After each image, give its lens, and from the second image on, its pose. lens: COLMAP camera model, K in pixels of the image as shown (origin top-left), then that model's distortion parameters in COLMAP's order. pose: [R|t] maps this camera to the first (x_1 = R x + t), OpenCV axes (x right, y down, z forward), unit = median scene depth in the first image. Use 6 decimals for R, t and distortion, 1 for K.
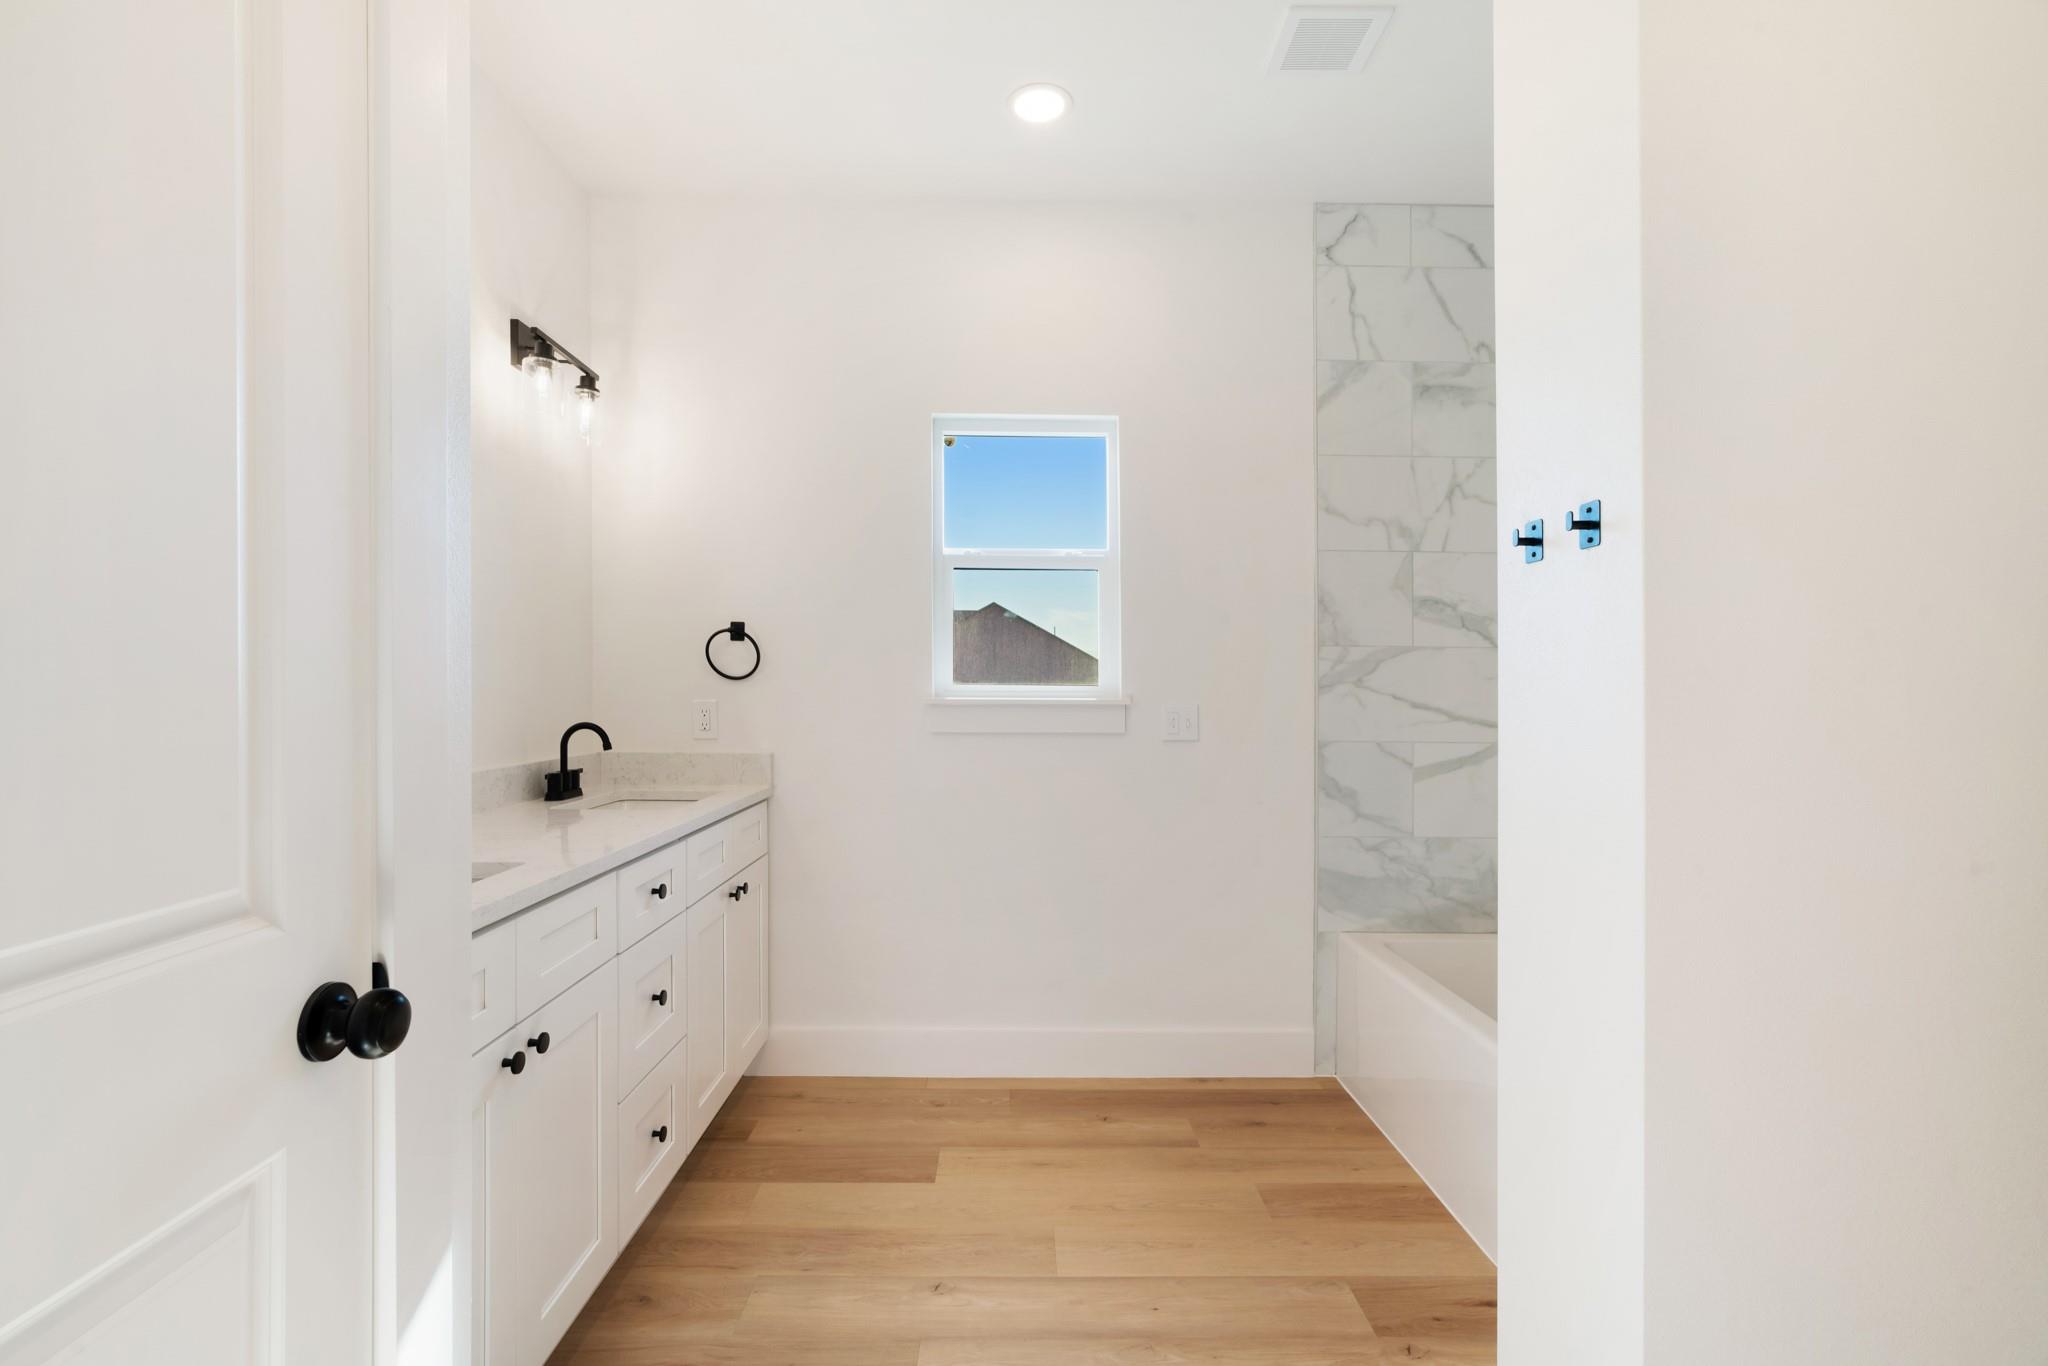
lens RADIAL K [[949.8, 0, 1021.4], [0, 949.8, 685.7], [0, 0, 1]] dist [0.005256, 0.000809]
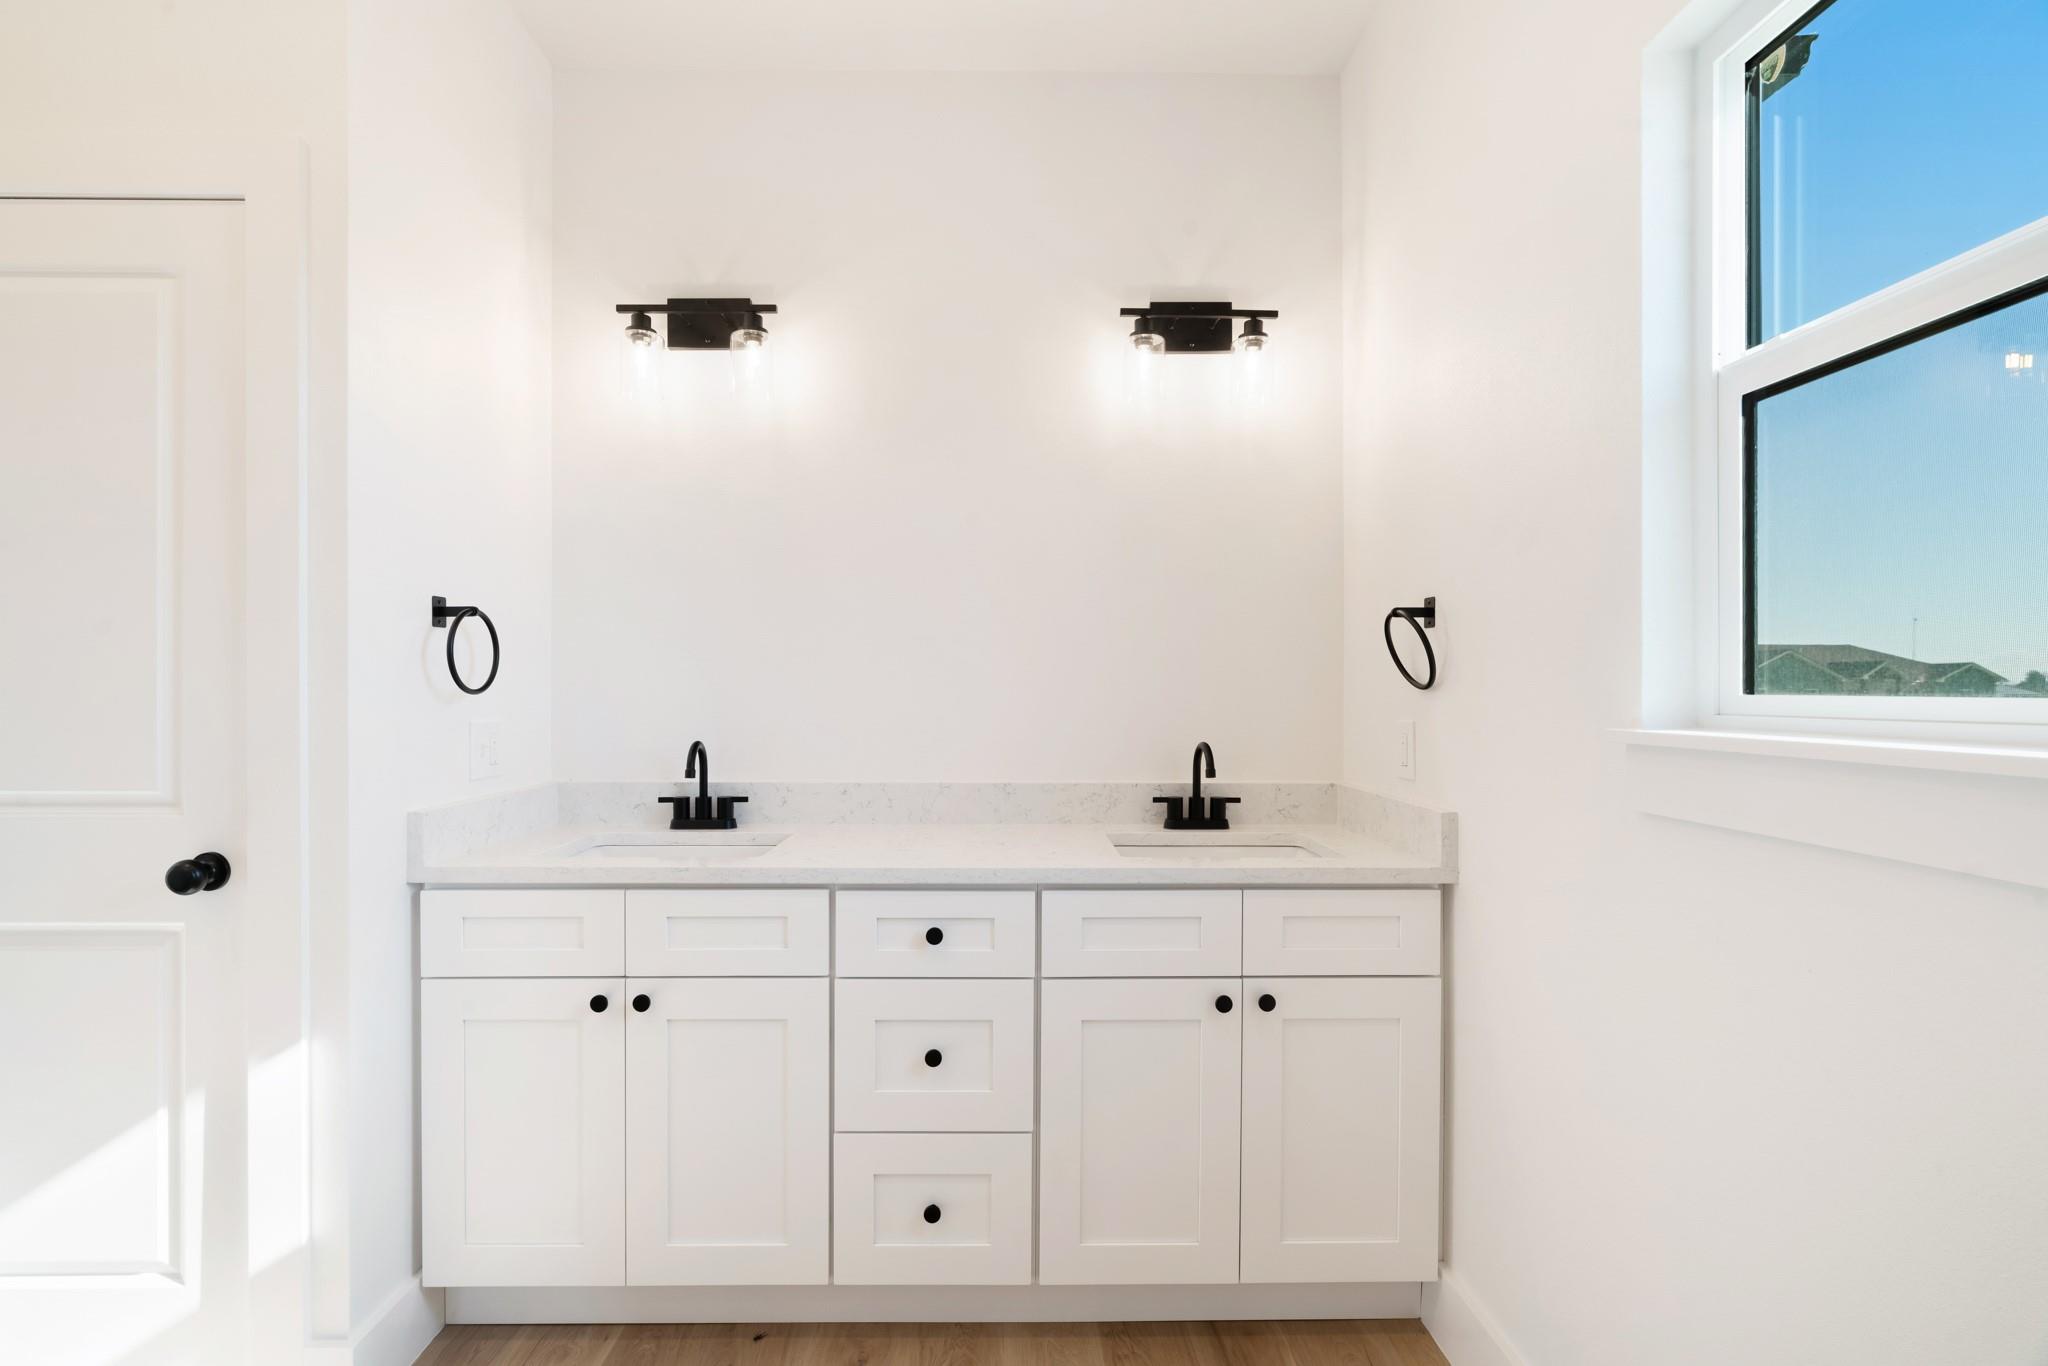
lens RADIAL K [[949.8, 0, 1021.8], [0, 949.8, 692.0], [0, 0, 1]] dist [0.005256, 0.000809]
pose [[0.001312, -0.009659, -0.999952, 0.425962], [0.001044, 0.999953, -0.009658, 0.002120], [0.999999, -0.001031, 0.001322, 0.920412]]
